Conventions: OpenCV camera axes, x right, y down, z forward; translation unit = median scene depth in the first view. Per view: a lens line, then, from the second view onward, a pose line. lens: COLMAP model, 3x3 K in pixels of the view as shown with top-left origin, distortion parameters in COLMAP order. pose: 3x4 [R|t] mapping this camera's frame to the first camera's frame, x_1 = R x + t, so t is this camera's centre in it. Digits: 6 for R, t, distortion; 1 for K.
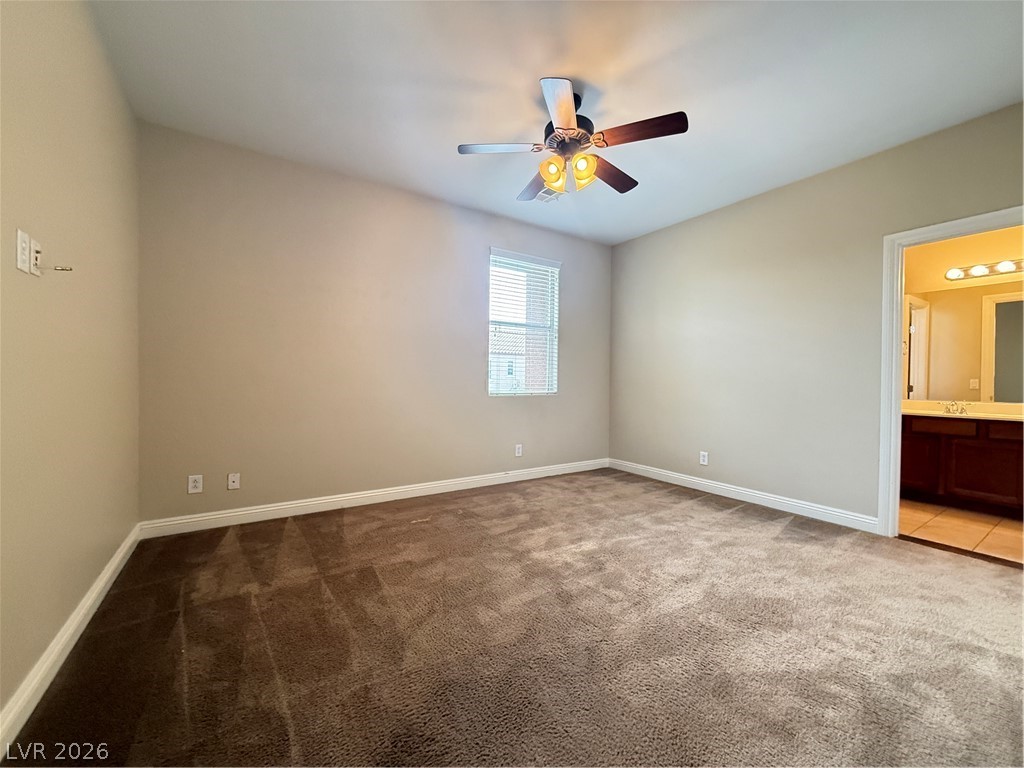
lens RADIAL K [[409.1, 0, 507.2], [0, 409.1, 381.9], [0, 0, 1]] dist [-0.000157, 0.000406]
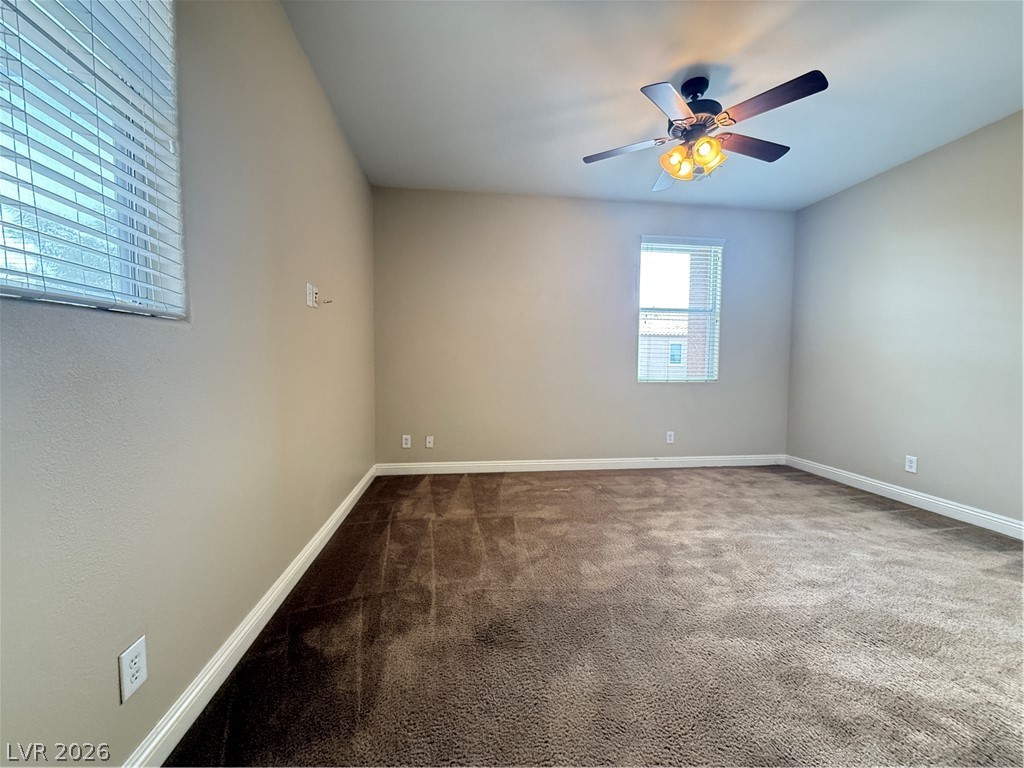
lens RADIAL K [[409.1, 0, 506.4], [0, 409.1, 379.4], [0, 0, 1]] dist [-0.000157, 0.000406]
pose [[0.894538, 0.013864, -0.446777, 0.182262], [-0.000414, 0.999544, 0.030190, -0.005328], [0.446992, -0.026821, 0.894136, -0.101377]]
